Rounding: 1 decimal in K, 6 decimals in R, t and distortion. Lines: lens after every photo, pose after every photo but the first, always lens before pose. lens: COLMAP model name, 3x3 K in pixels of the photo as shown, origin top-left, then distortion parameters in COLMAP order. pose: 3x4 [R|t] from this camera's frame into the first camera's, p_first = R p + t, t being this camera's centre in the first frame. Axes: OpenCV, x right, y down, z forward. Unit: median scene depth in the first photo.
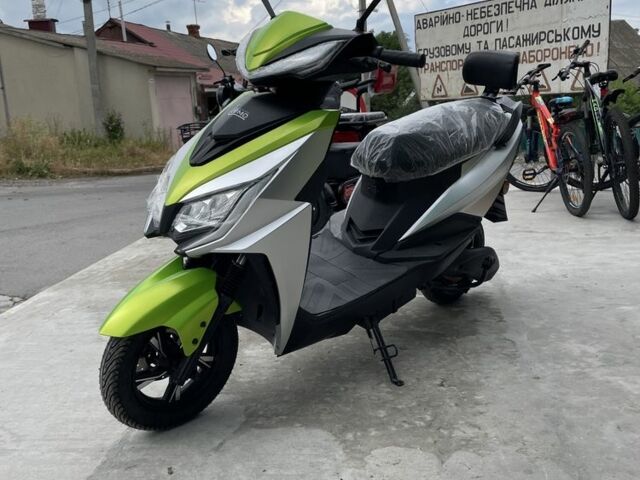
lens RADIAL K [[656.9, 0, 310.1], [0, 656.9, 229.9], [0, 0, 1]] dist [0.057928, -0.020708]
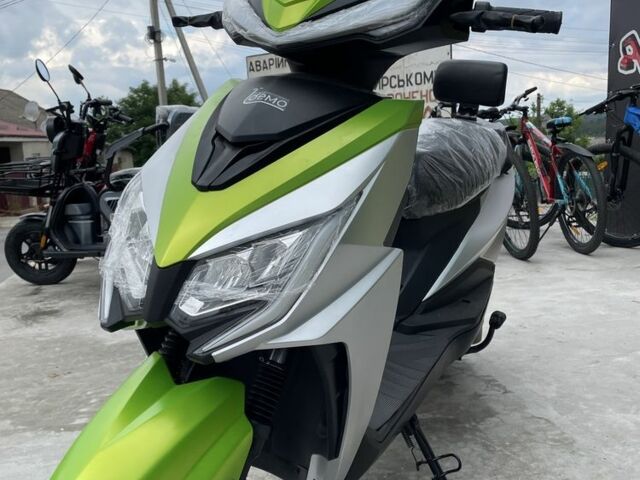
lens RADIAL K [[655.0, 0, 320.0], [0, 655.0, 240.0], [0, 0, 1]] dist [0.048863, -0.014963]
pose [[0.944271, -0.040520, 0.326664, -0.225723], [0.062700, 0.996366, -0.057653, -0.016938], [-0.323141, 0.074922, 0.943380, 0.396430]]
